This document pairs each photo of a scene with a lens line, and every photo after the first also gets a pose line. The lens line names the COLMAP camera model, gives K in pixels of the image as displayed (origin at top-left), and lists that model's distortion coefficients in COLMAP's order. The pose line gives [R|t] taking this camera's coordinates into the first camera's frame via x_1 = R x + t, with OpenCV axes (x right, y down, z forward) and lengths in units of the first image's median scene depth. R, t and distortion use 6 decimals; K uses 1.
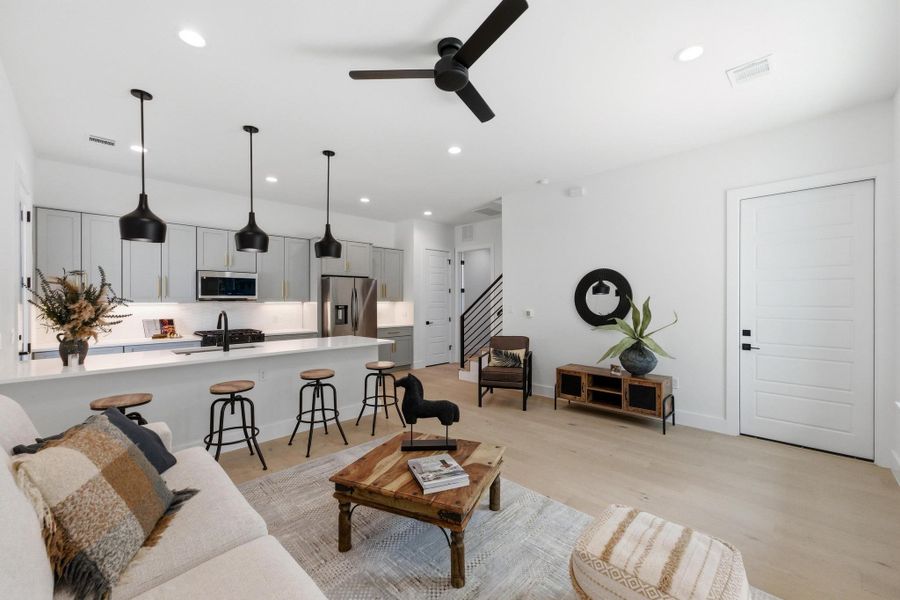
lens RADIAL K [[358.4, 0, 450.3], [0, 358.4, 302.0], [0, 0, 1]] dist [-0.000819, 0.000379]
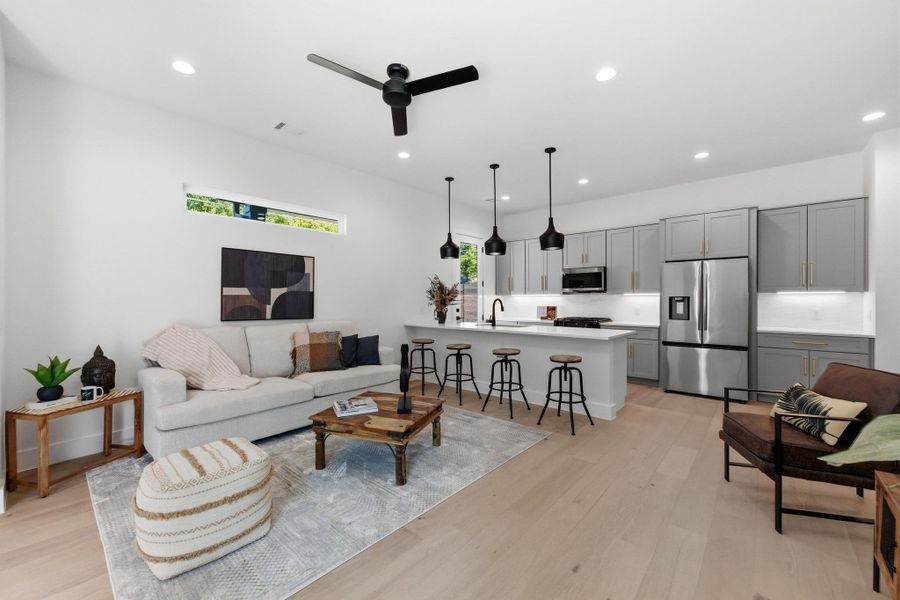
lens RADIAL K [[358.4, 0, 450.3], [0, 358.4, 302.0], [0, 0, 1]] dist [-0.000819, 0.000379]
pose [[0.056310, 0.014151, -0.998313, 0.590245], [-0.002491, 0.999898, 0.014033, 0.013205], [0.998410, 0.001696, 0.056339, 0.542365]]
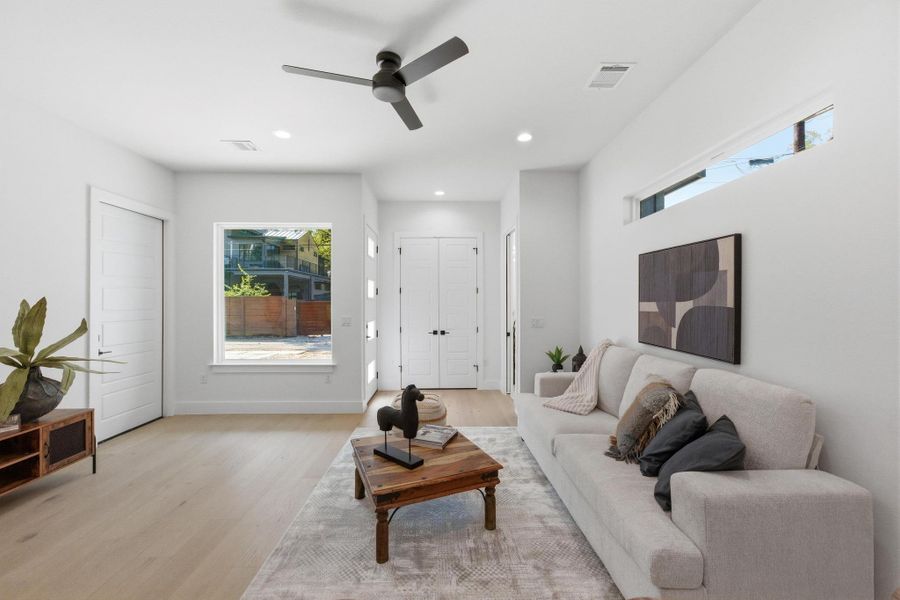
lens RADIAL K [[358.4, 0, 450.3], [0, 358.4, 302.0], [0, 0, 1]] dist [-0.000819, 0.000379]
pose [[-0.727945, 0.003381, 0.685627, -0.410148], [0.003559, 0.999993, -0.001153, -0.007048], [-0.685626, 0.001601, -0.727952, 0.798599]]
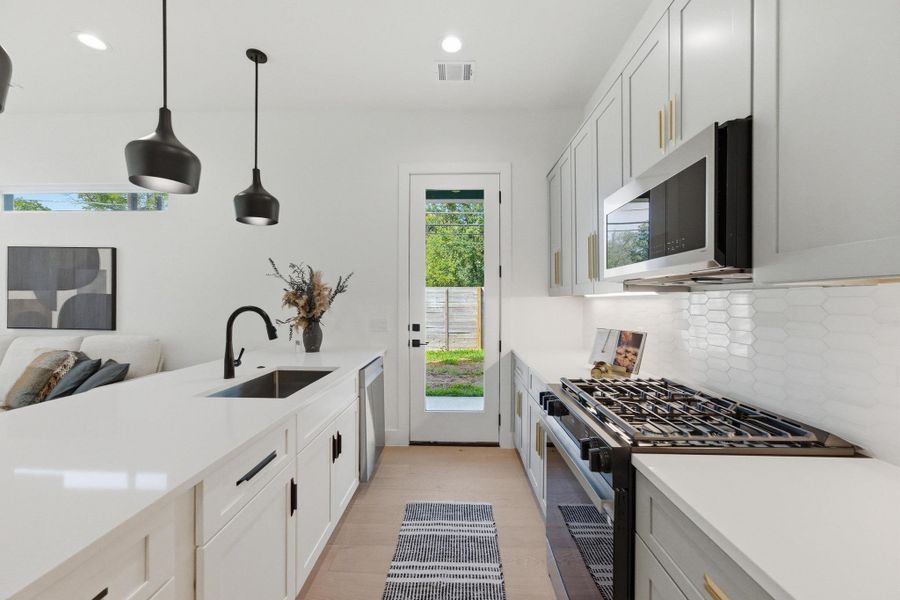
lens RADIAL K [[358.4, 0, 450.3], [0, 358.4, 302.0], [0, 0, 1]] dist [-0.000819, 0.000379]
pose [[-0.728603, 0.002672, -0.684931, -0.364725], [-0.000447, 0.999990, 0.004376, 0.012191], [0.684936, 0.003495, -0.728595, 1.189720]]
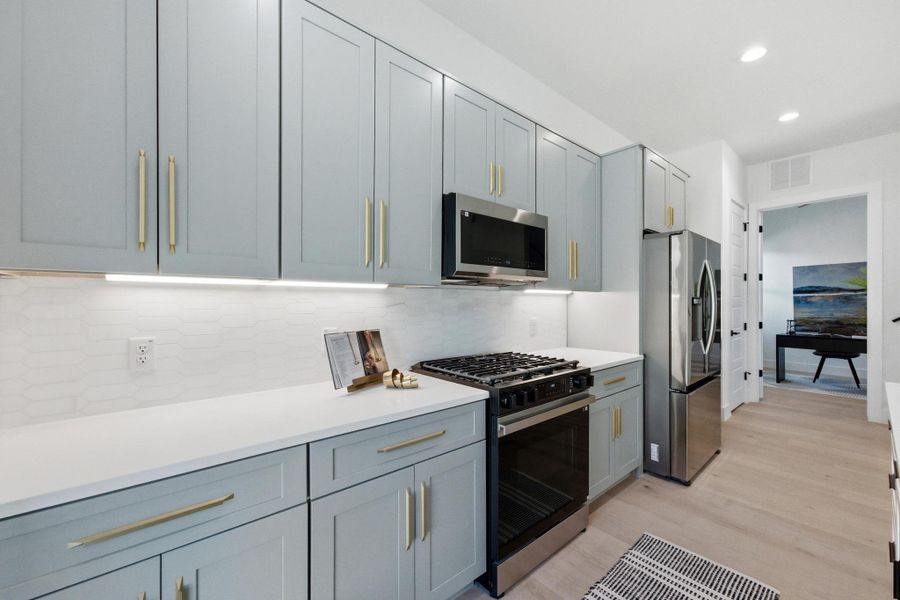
lens RADIAL K [[358.4, 0, 450.3], [0, 358.4, 302.0], [0, 0, 1]] dist [-0.000819, 0.000379]
pose [[0.996507, 0.002805, -0.083465, -0.700232], [-0.003146, 0.999987, -0.003961, 0.021383], [0.083453, 0.004210, 0.996503, 0.668438]]
